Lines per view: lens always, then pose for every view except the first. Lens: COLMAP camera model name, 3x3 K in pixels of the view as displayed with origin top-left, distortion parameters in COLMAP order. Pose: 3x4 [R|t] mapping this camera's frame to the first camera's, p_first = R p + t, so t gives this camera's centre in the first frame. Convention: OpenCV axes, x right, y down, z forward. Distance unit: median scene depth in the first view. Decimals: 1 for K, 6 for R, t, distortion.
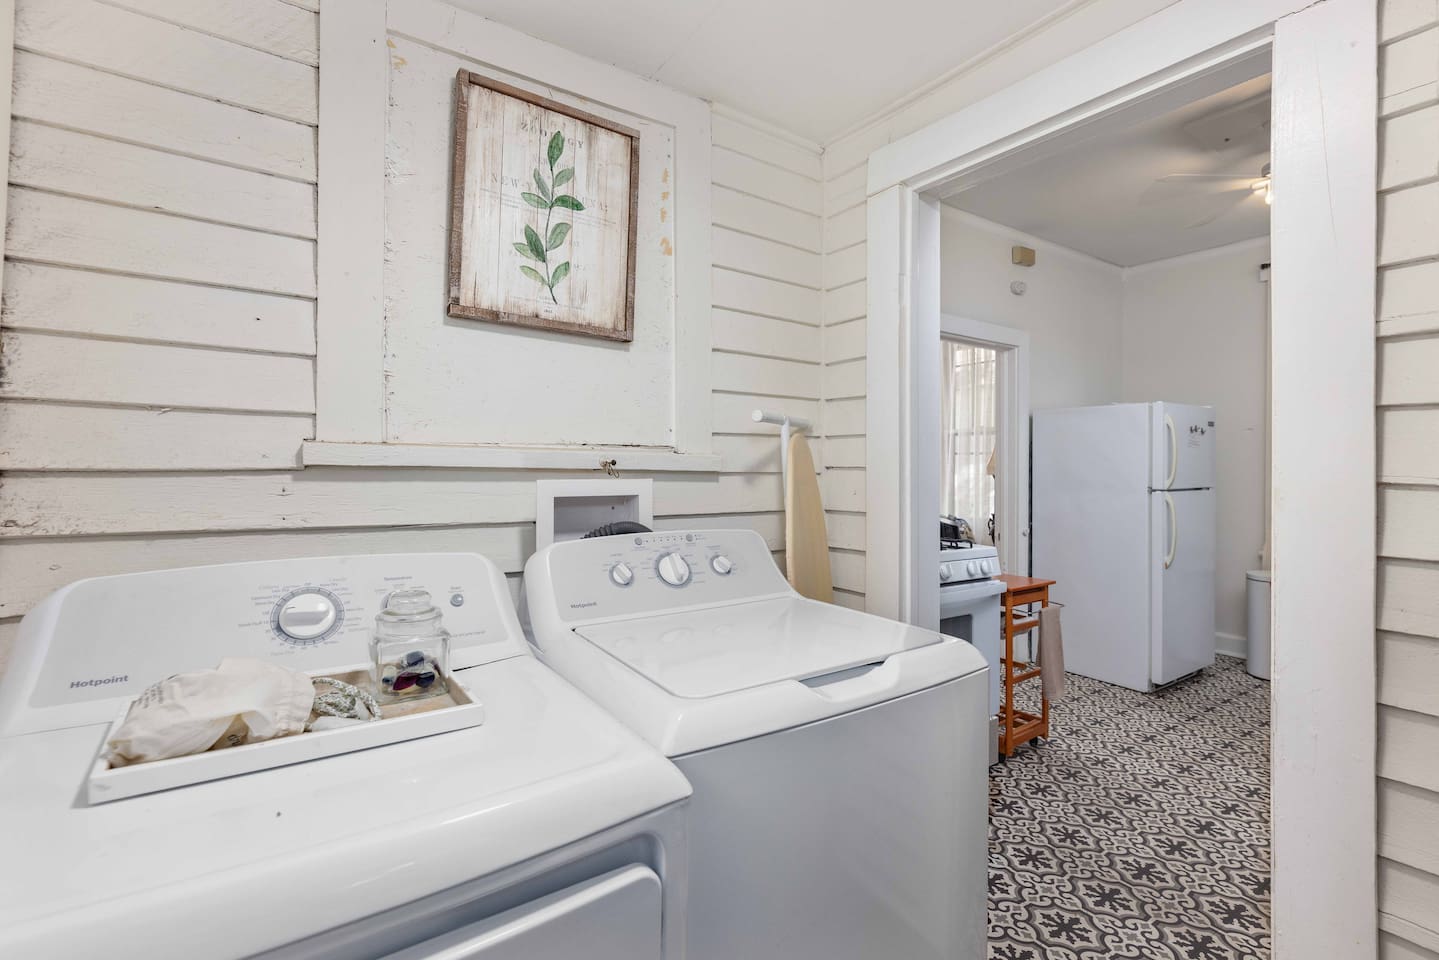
lens RADIAL K [[627.4, 0, 713.4], [0, 627.4, 462.3], [0, 0, 1]] dist [0.001167, -0.000015]
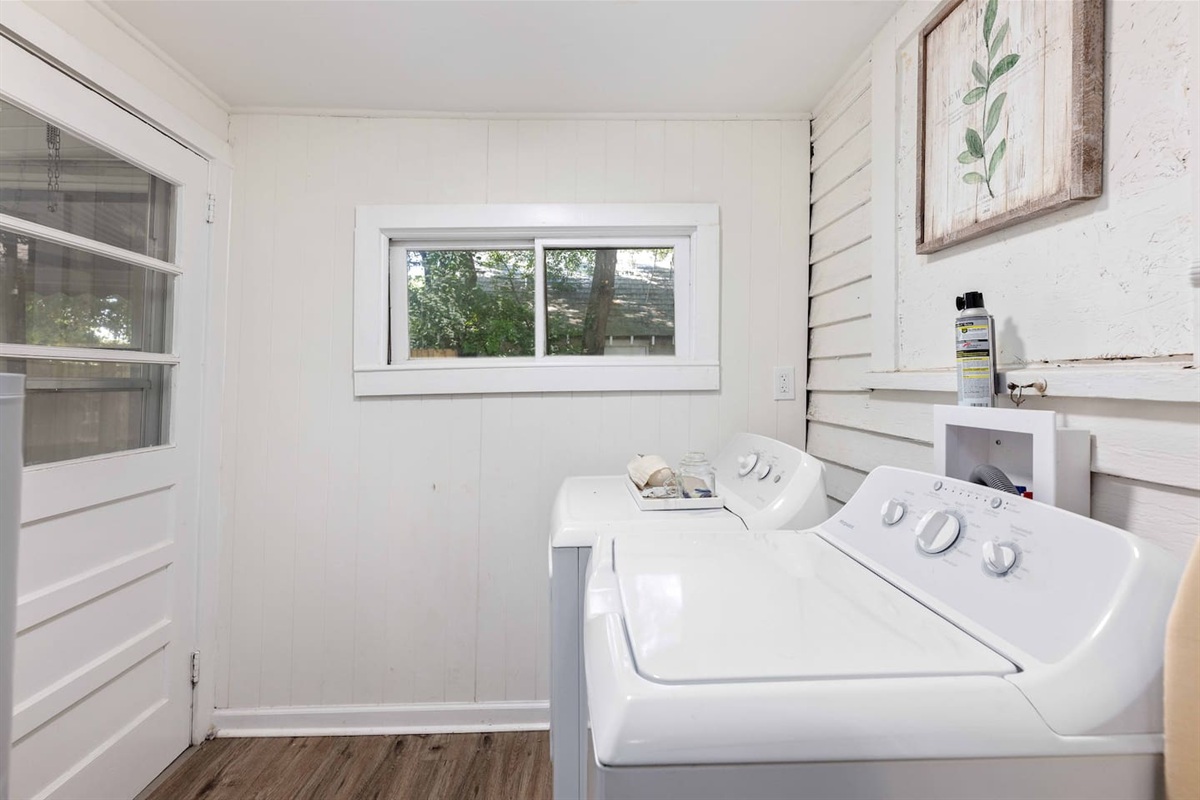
lens RADIAL K [[523.2, 0, 594.9], [0, 523.2, 385.3], [0, 0, 1]] dist [0.001167, -0.000015]
pose [[-0.525961, -0.008929, -0.850462, 0.628053], [-0.018987, 0.999819, 0.001245, 0.007812], [0.850297, 0.016803, -0.526035, 0.924487]]
